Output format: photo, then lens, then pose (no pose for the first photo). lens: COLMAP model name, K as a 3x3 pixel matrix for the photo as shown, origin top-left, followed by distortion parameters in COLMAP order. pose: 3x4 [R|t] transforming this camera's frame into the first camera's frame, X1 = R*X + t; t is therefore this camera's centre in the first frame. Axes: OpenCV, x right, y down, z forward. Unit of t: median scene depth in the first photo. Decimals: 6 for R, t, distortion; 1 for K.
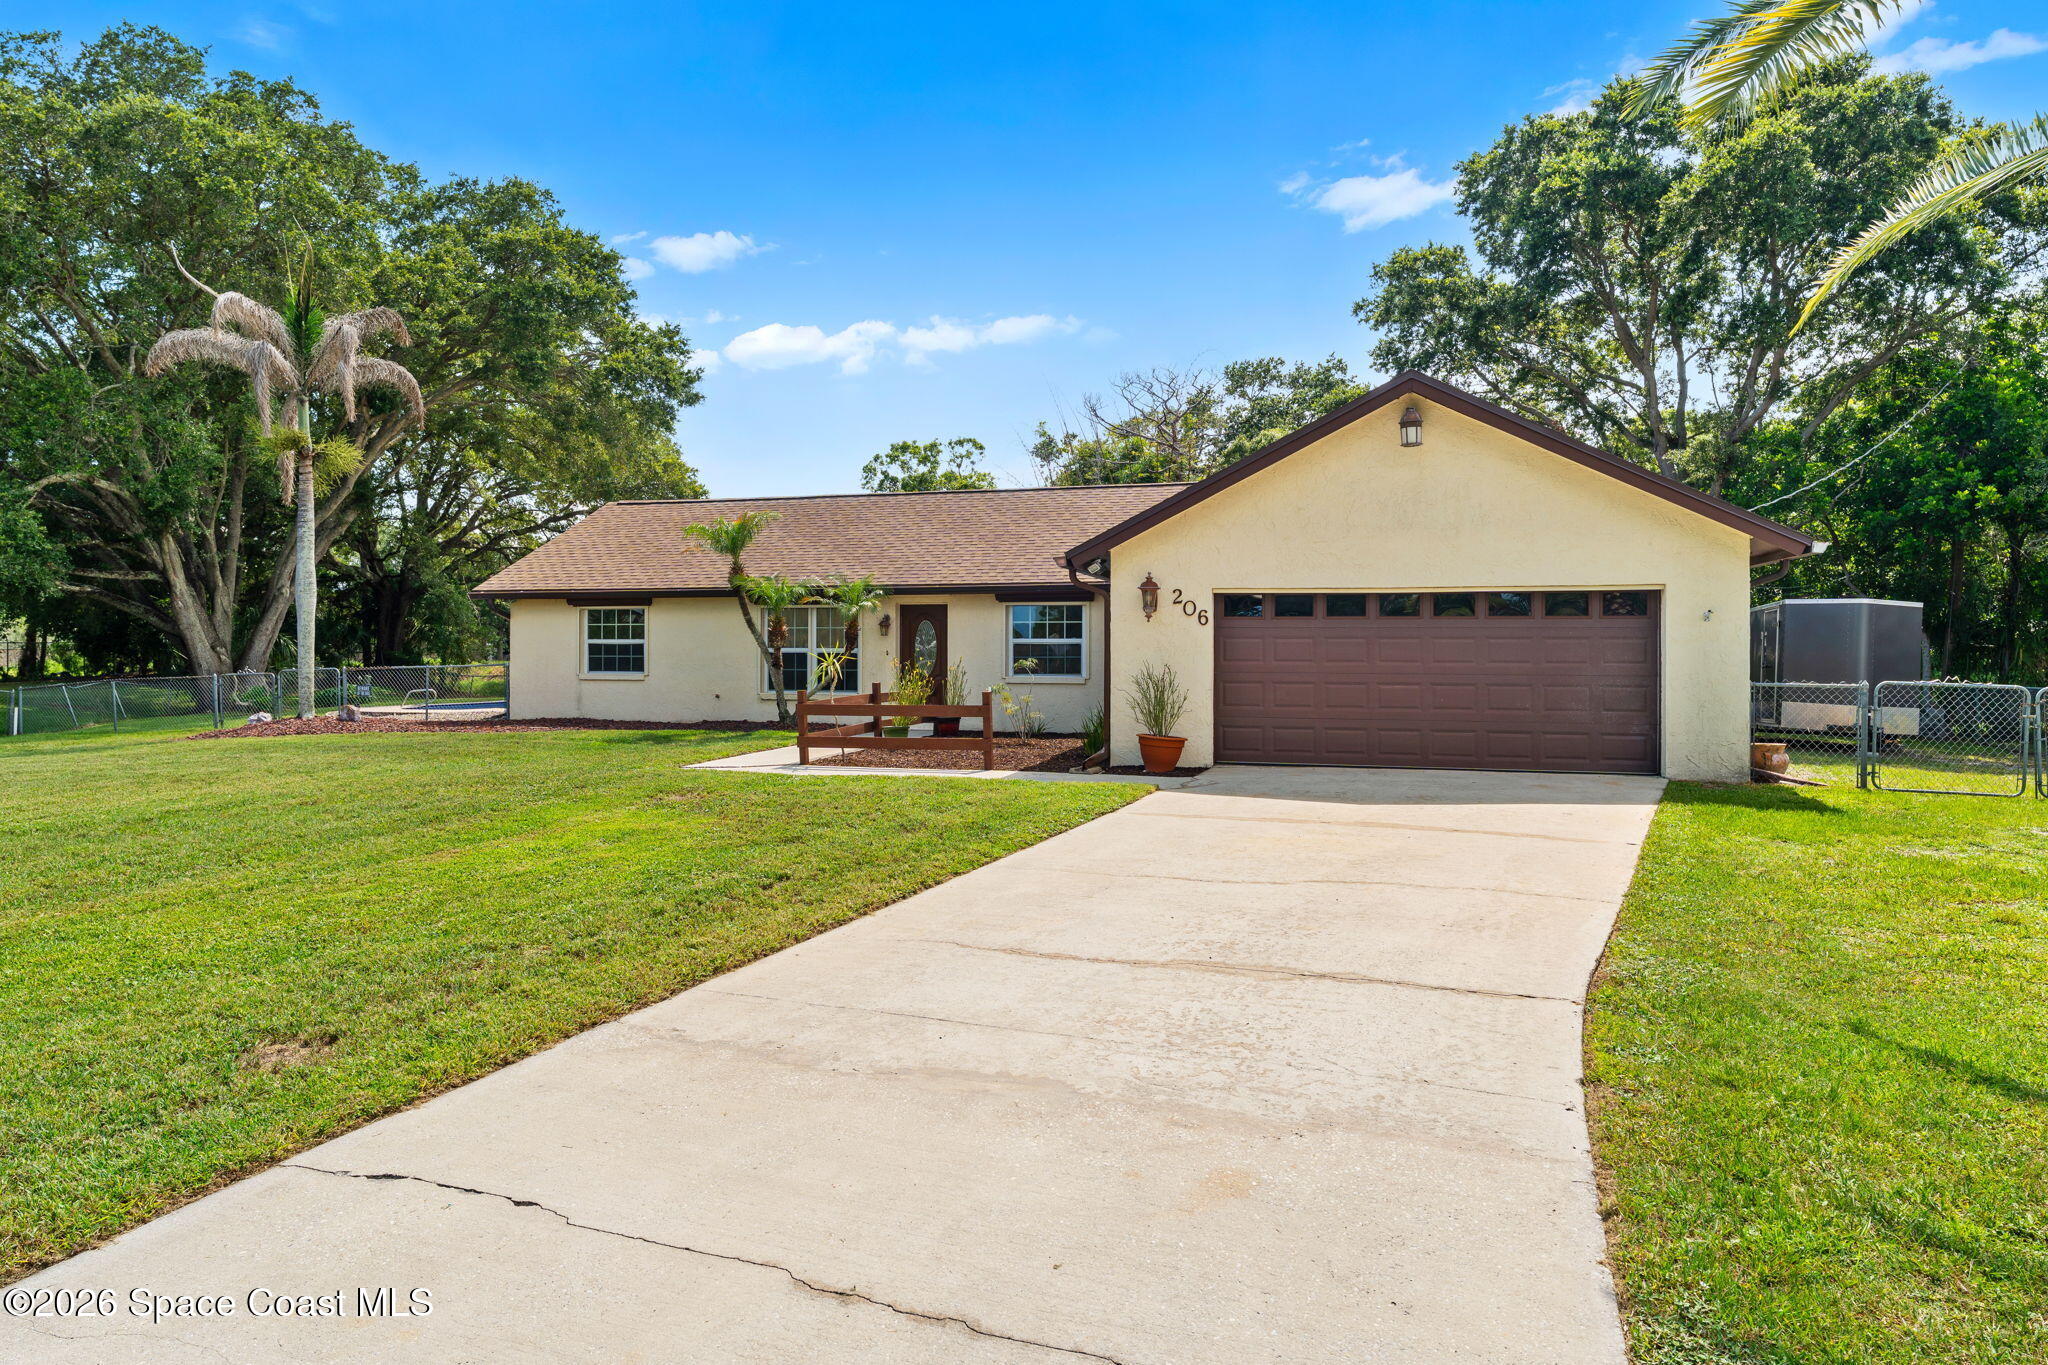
lens RADIAL K [[1194.2, 0, 1028.4], [0, 1194.2, 658.8], [0, 0, 1]] dist [-0.001099, 0.001498]
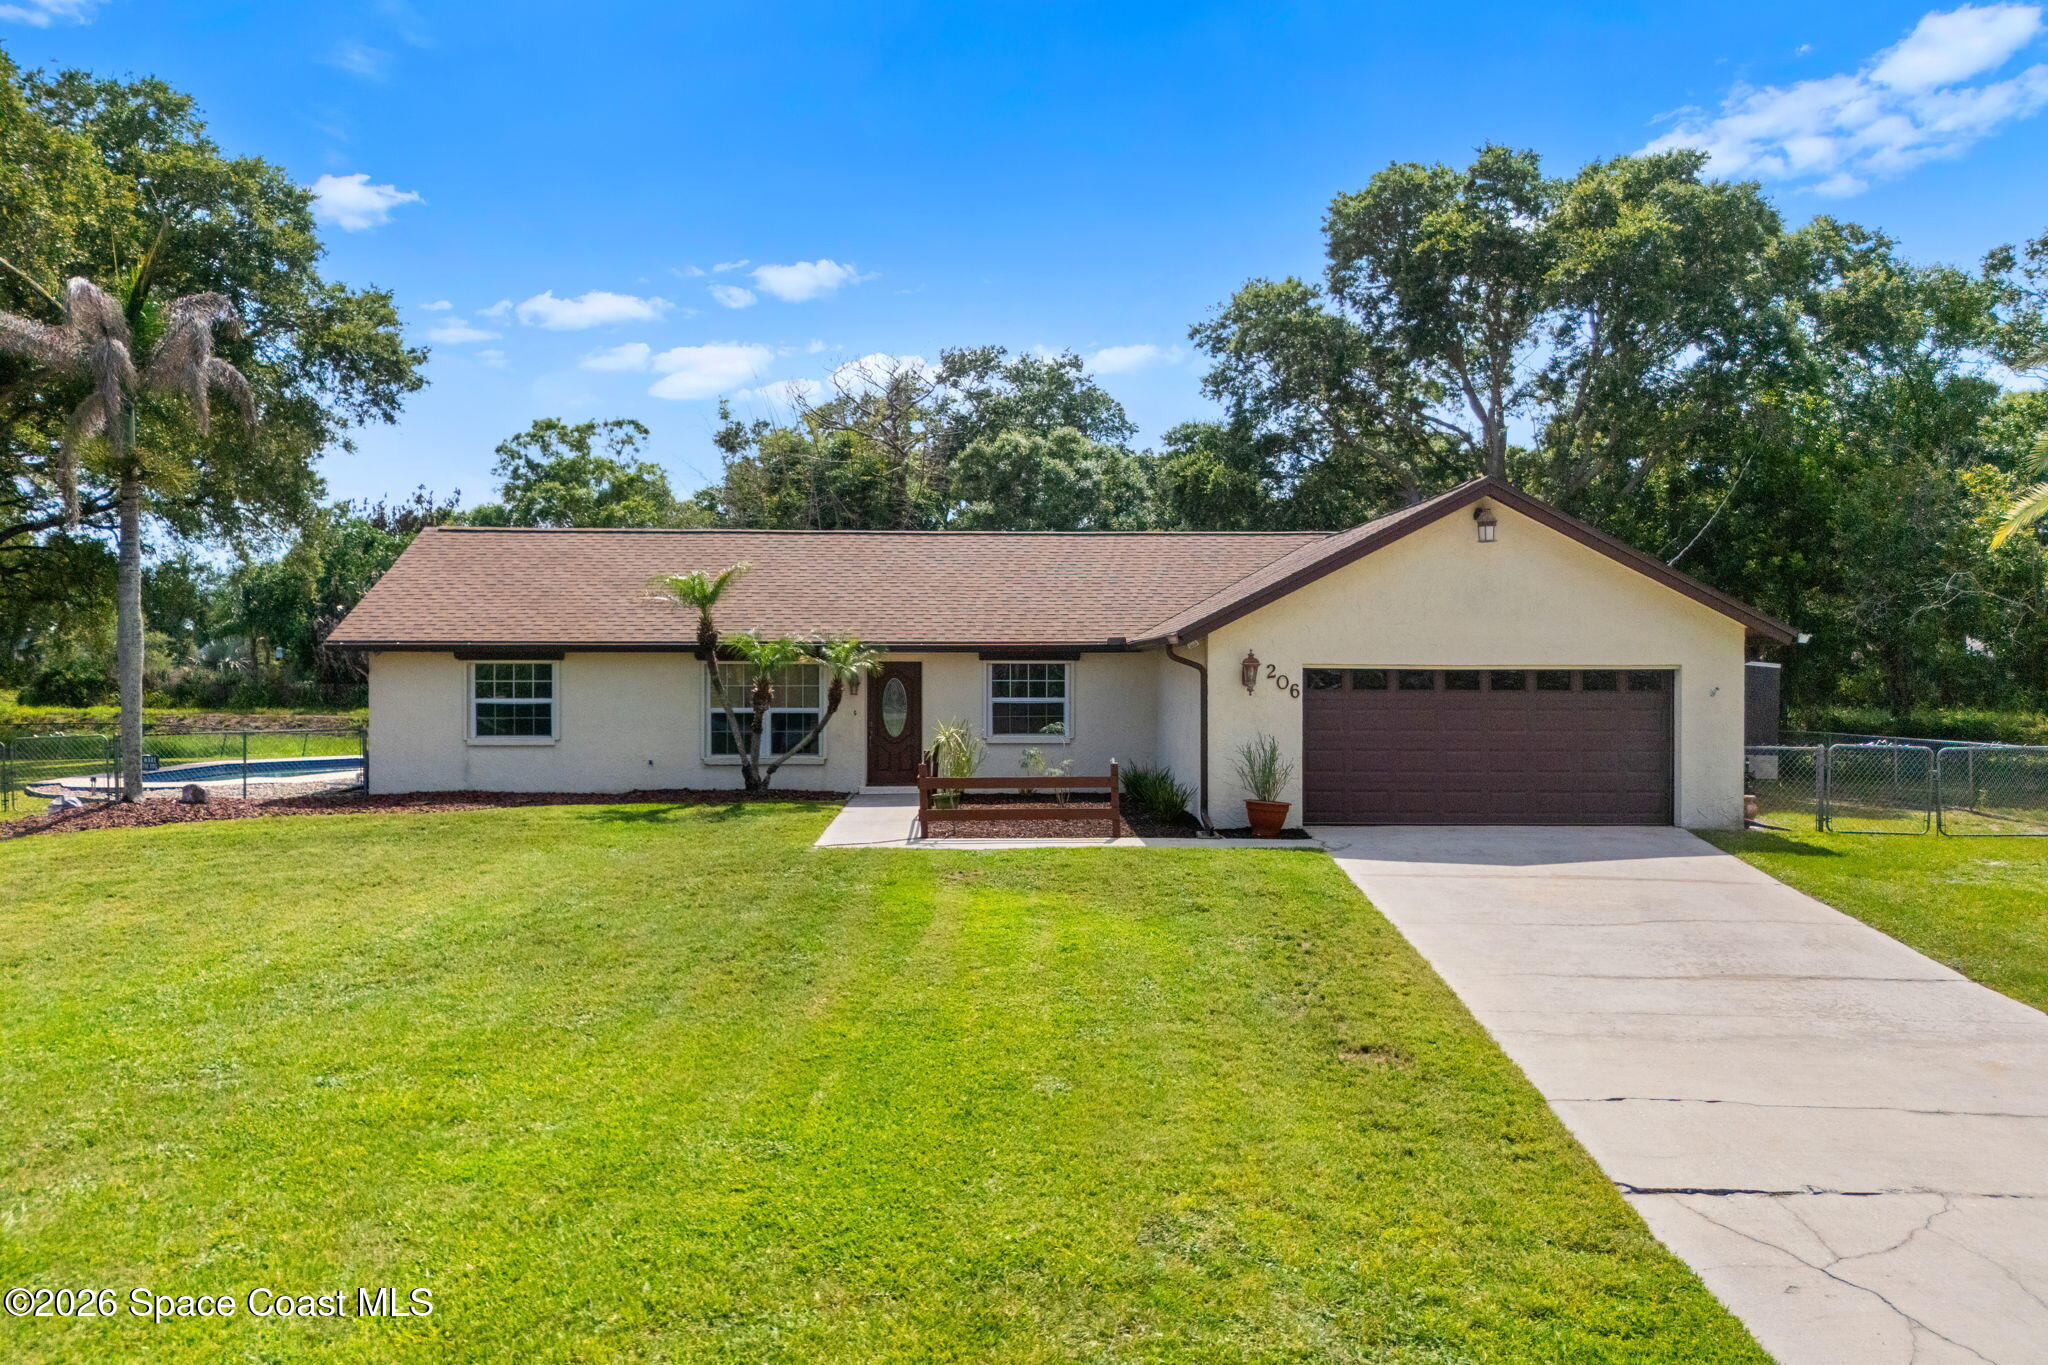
lens RADIAL K [[1470.3, 0, 1024.0], [0, 1470.3, 682.5], [0, 0, 1]] dist [0.092395, -0.096352]
pose [[0.955893, -0.003690, 0.293692, -0.308486], [0.002788, 0.999990, 0.003491, -0.030494], [-0.293702, -0.002518, 0.955894, -0.133502]]
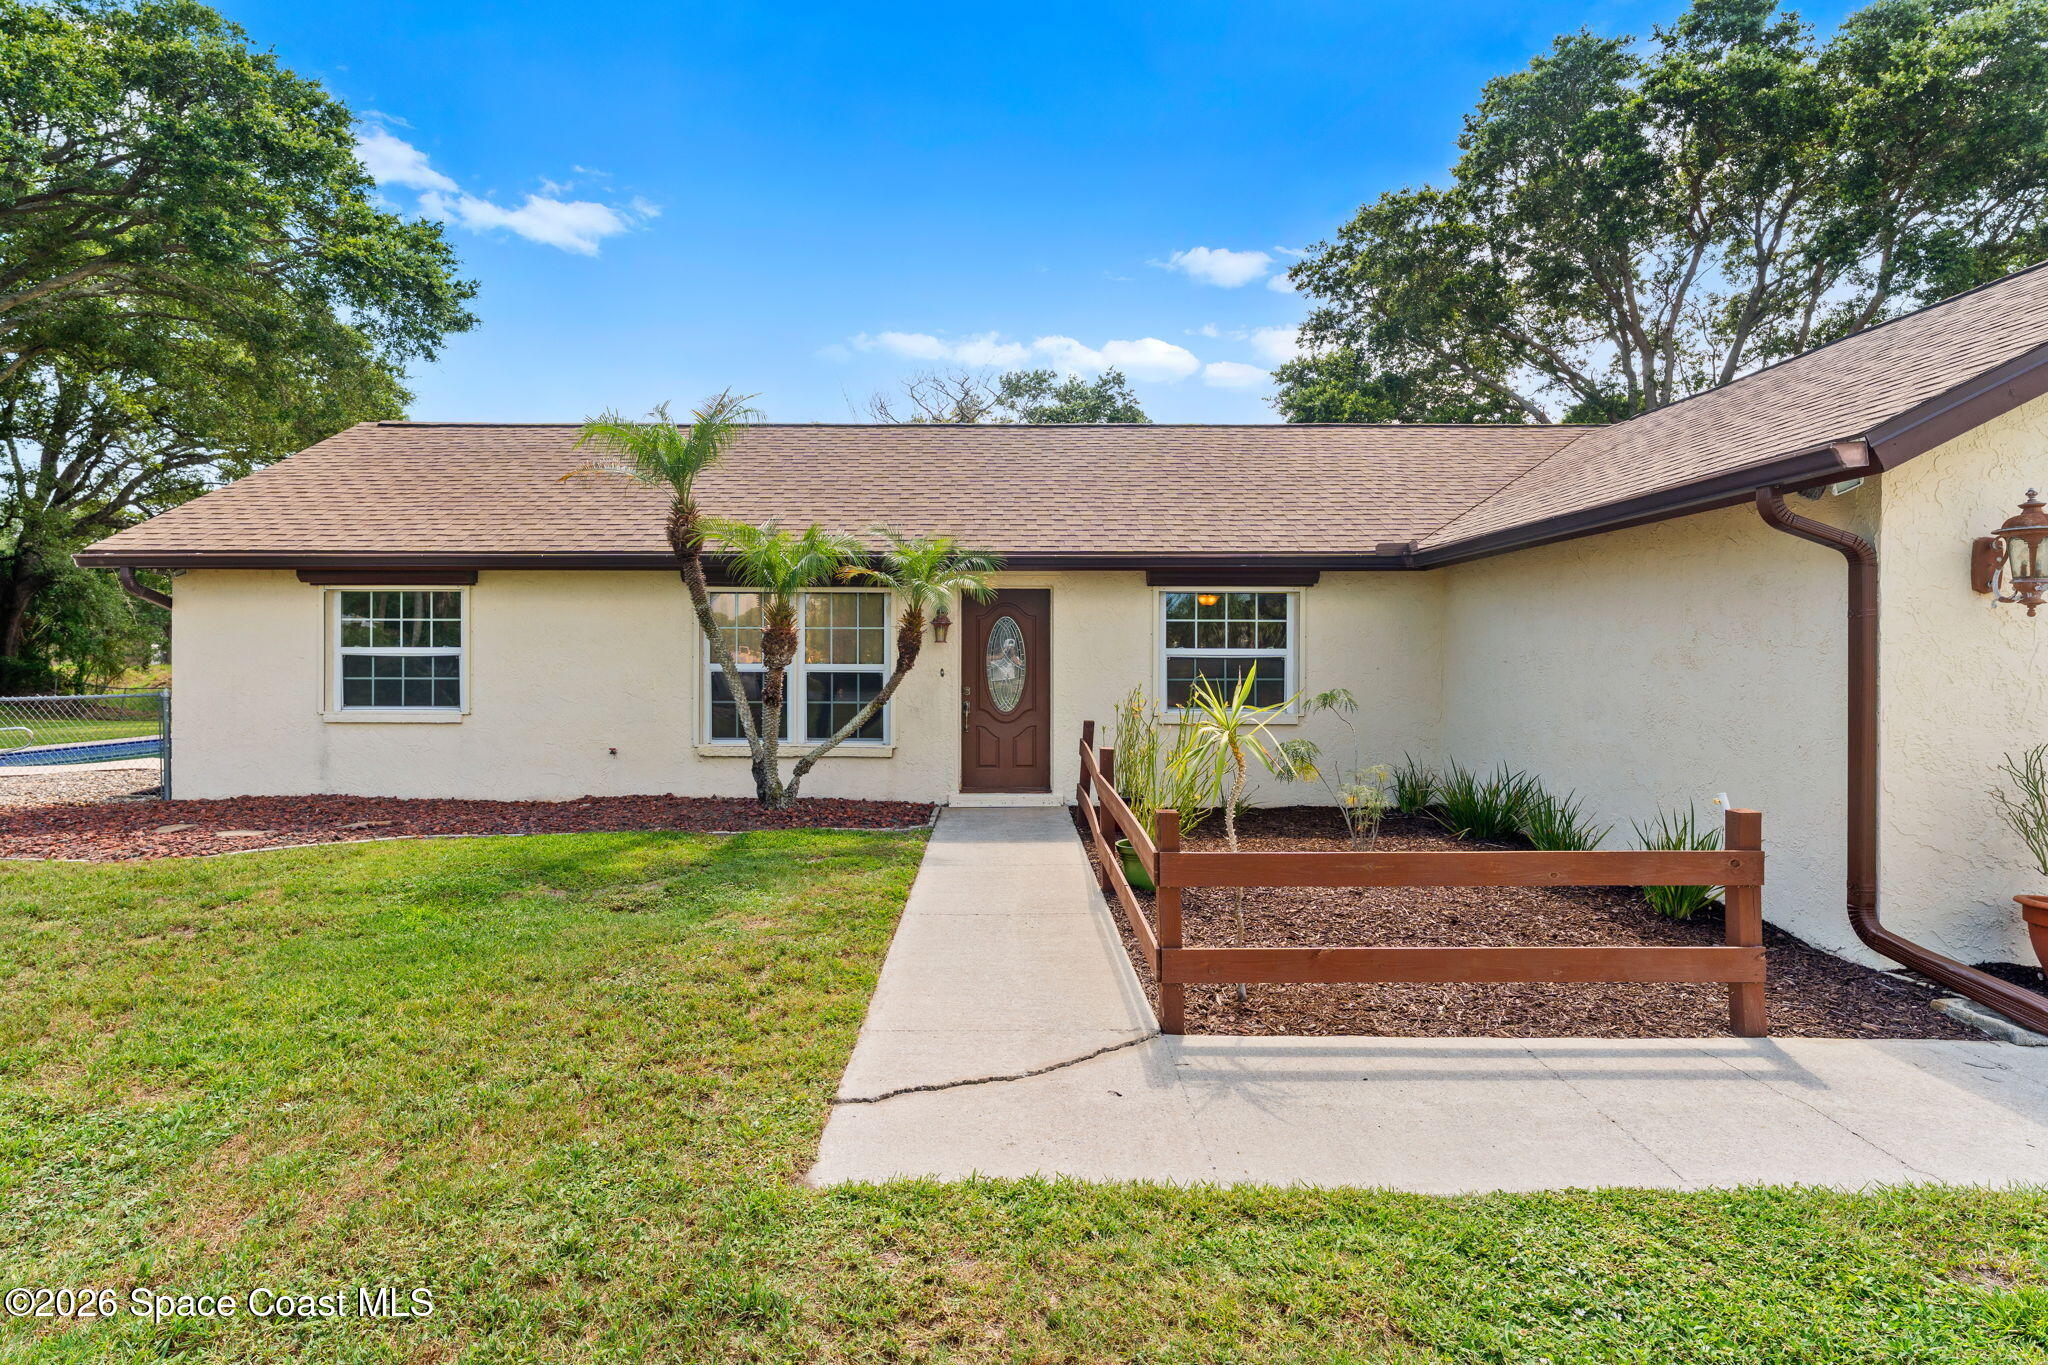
lens RADIAL K [[1038.9, 0, 998.8], [0, 1038.9, 660.3], [0, 0, 1]] dist [0.001521, -0.000631]
pose [[0.967599, -0.001340, 0.252488, -0.203052], [0.000977, 0.999998, 0.001563, -0.010723], [-0.252490, -0.001266, 0.967599, 0.478345]]
